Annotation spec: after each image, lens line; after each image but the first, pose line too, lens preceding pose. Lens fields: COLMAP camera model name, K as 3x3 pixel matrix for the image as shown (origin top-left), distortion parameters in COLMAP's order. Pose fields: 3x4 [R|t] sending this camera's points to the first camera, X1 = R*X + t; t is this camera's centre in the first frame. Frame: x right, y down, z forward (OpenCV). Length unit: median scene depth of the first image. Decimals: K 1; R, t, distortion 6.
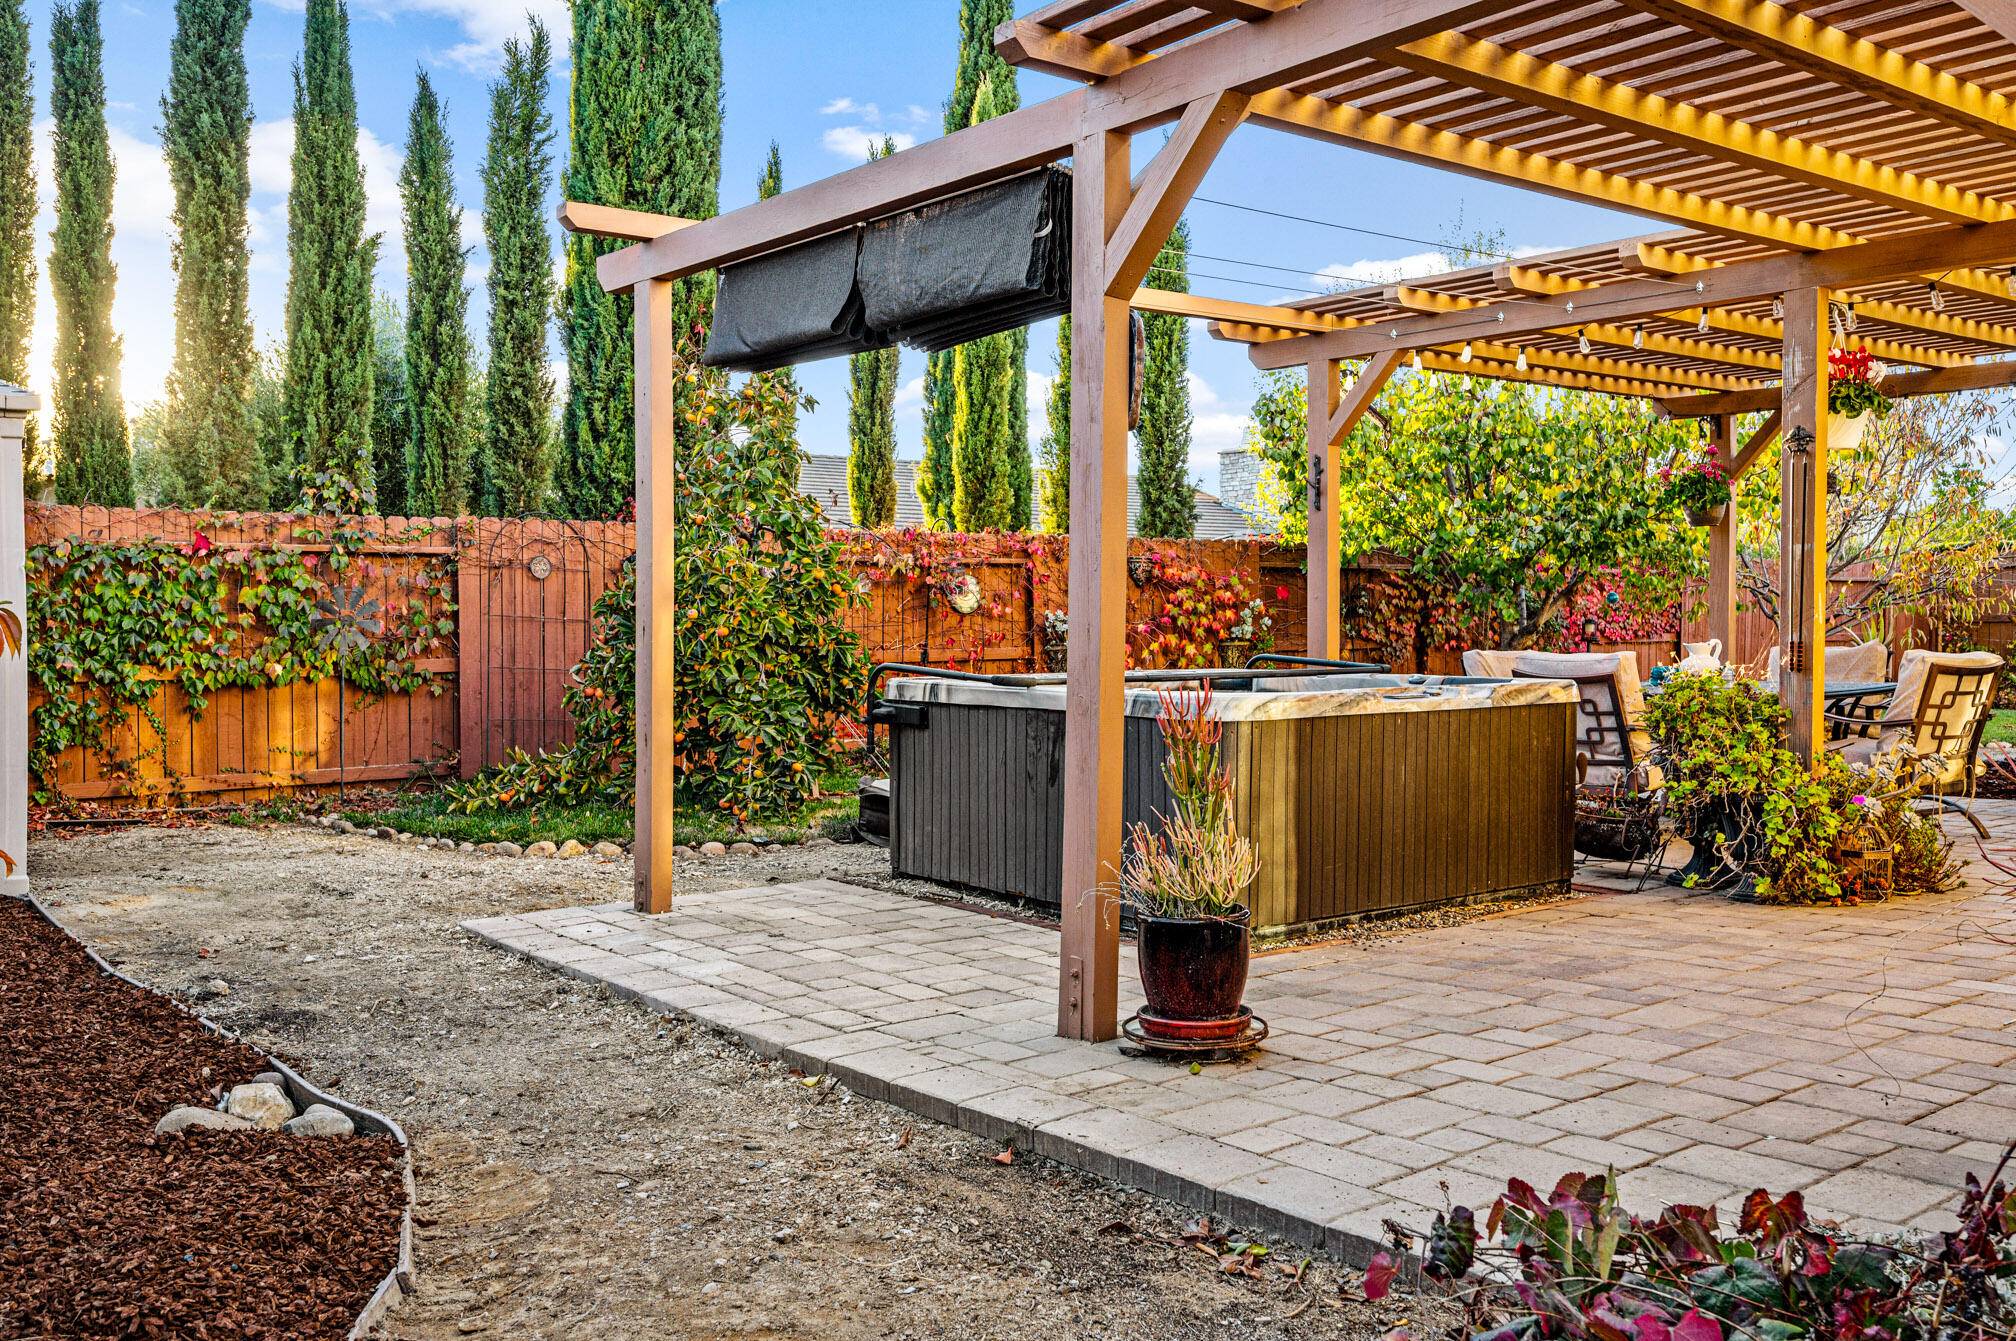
lens RADIAL K [[1783.1, 0, 1006.0], [0, 1783.1, 670.5], [0, 0, 1]] dist [0.000037, 0.012879]
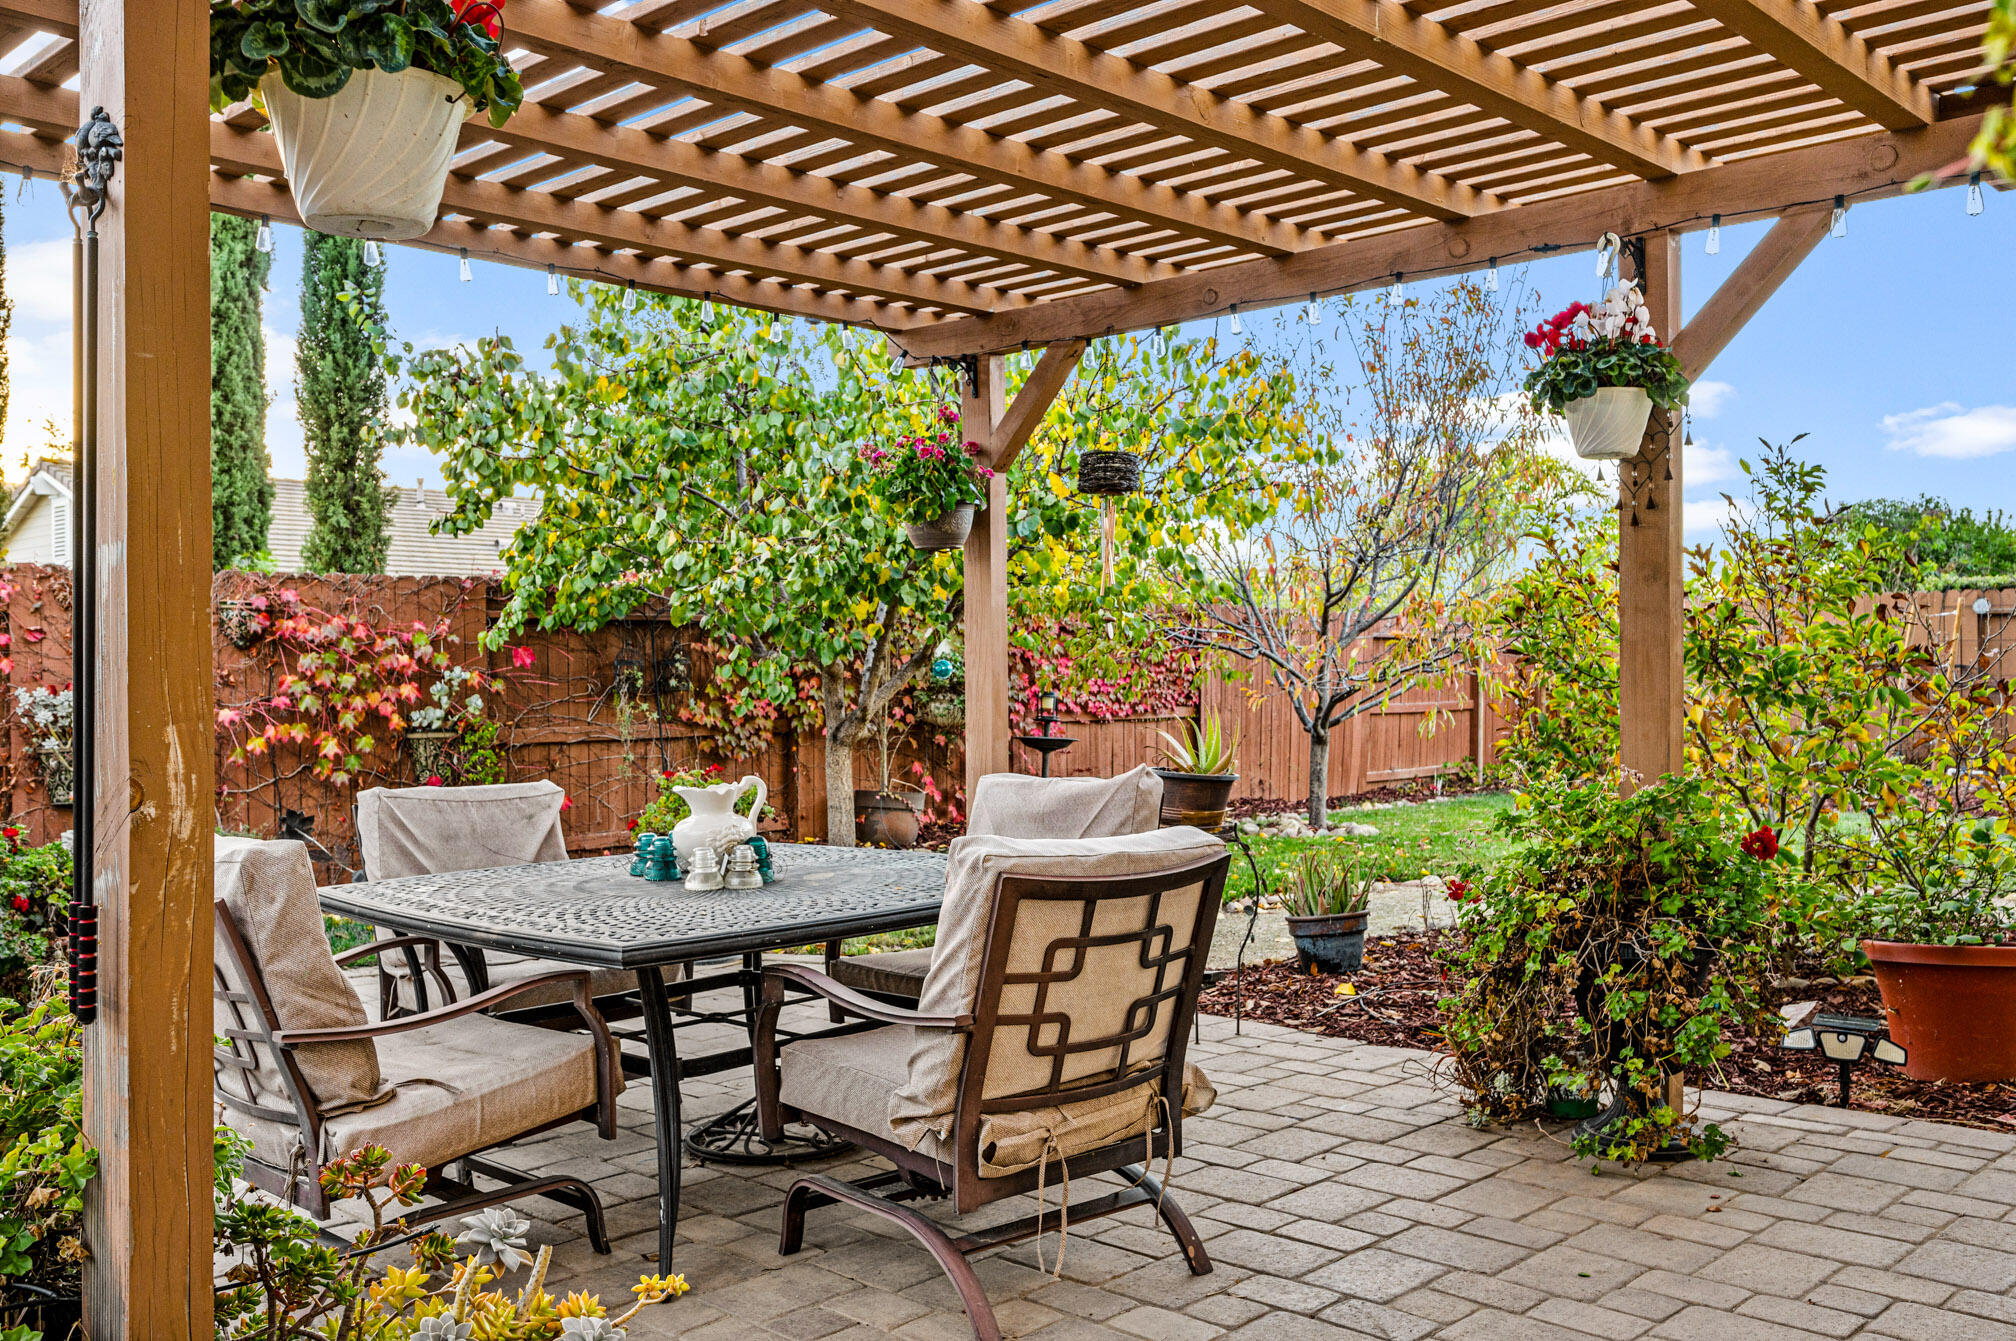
lens RADIAL K [[1783.1, 0, 999.4], [0, 1783.1, 669.4], [0, 0, 1]] dist [0.000037, 0.012879]
pose [[0.991438, 0.000461, 0.130577, 0.290341], [0.003275, 0.999591, -0.028394, -0.023316], [-0.130537, 0.028578, 0.991031, 0.380770]]
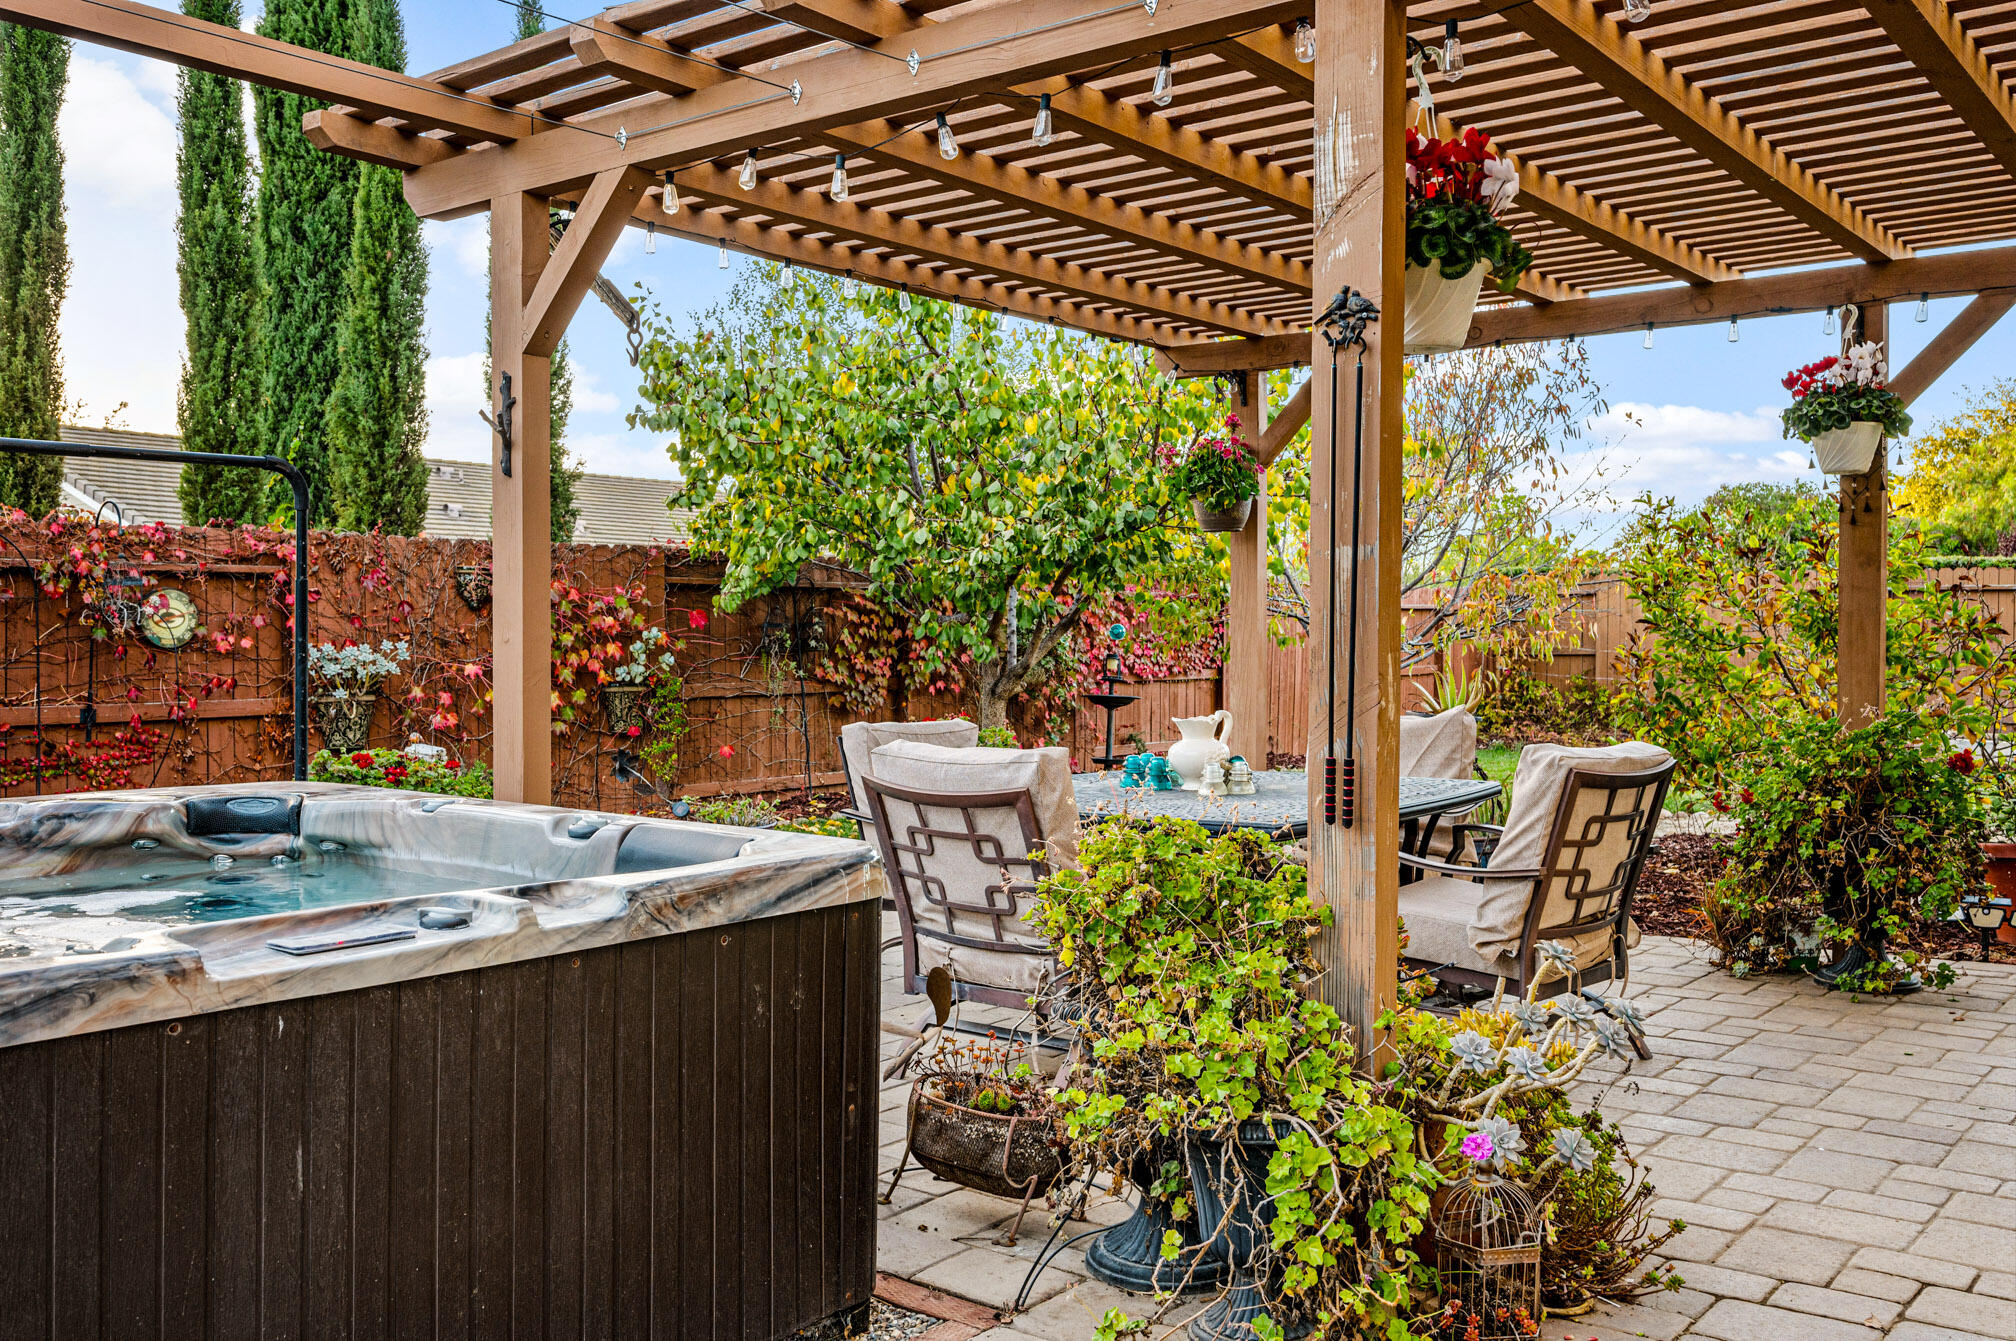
lens RADIAL K [[1783.1, 0, 1006.7], [0, 1783.1, 673.5], [0, 0, 1]] dist [0.000037, 0.012879]
pose [[0.974750, 0.001879, 0.223289, 0.137229], [-0.000127, 0.999969, -0.007862, -0.018476], [-0.223297, 0.007635, 0.974721, 0.306071]]
